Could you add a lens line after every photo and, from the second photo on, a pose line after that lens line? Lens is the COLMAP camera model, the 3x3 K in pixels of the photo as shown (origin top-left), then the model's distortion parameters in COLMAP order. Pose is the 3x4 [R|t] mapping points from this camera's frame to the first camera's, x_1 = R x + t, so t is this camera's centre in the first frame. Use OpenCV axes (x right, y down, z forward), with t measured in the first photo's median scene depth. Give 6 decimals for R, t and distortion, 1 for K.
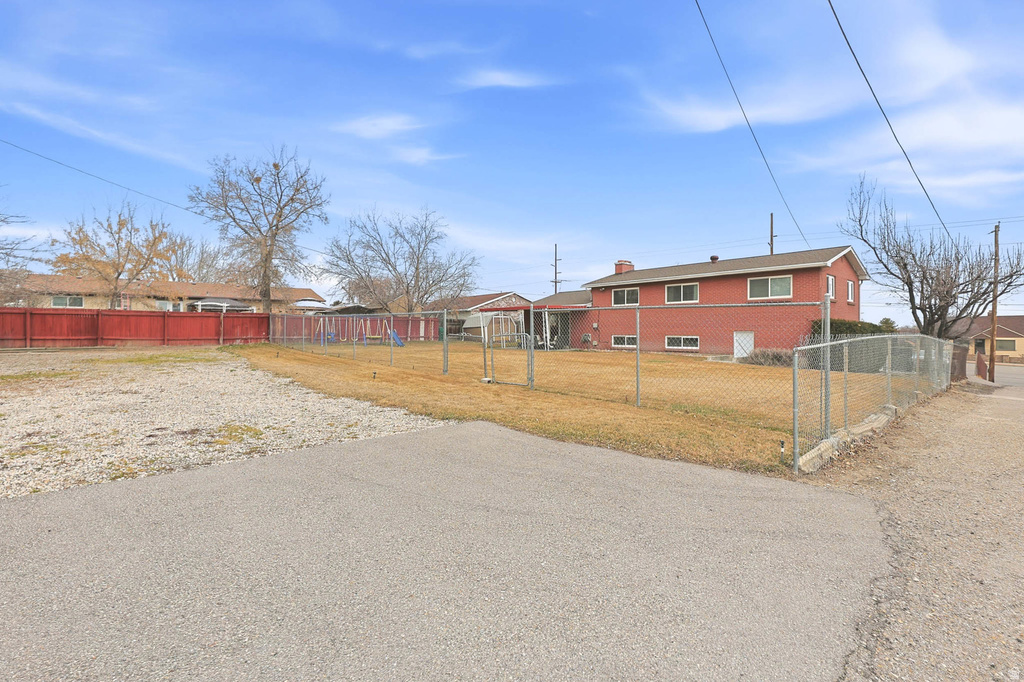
lens RADIAL K [[431.8, 0, 508.6], [0, 431.8, 322.4], [0, 0, 1]] dist [-0.000469, -0.000127]
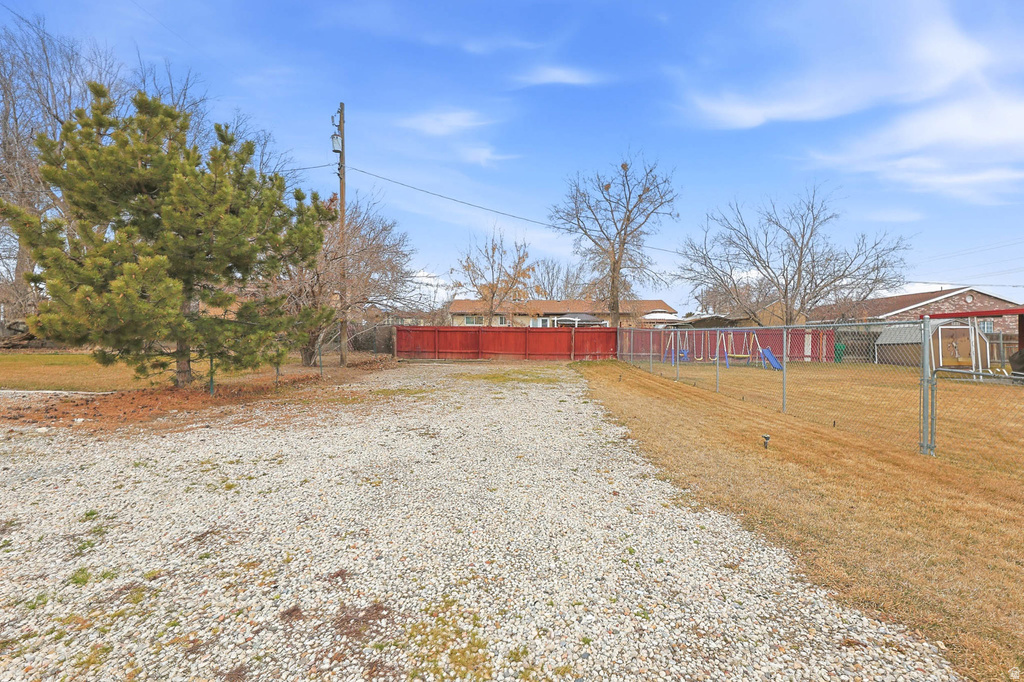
lens RADIAL K [[433.8, 0, 512.0], [0, 433.8, 341.0], [0, 0, 1]] dist [-0.000485, -0.000060]
pose [[0.721346, 0.007445, -0.692535, -0.068503], [0.002659, 0.999905, 0.013518, -0.005026], [0.692570, -0.011592, 0.721258, 0.161719]]
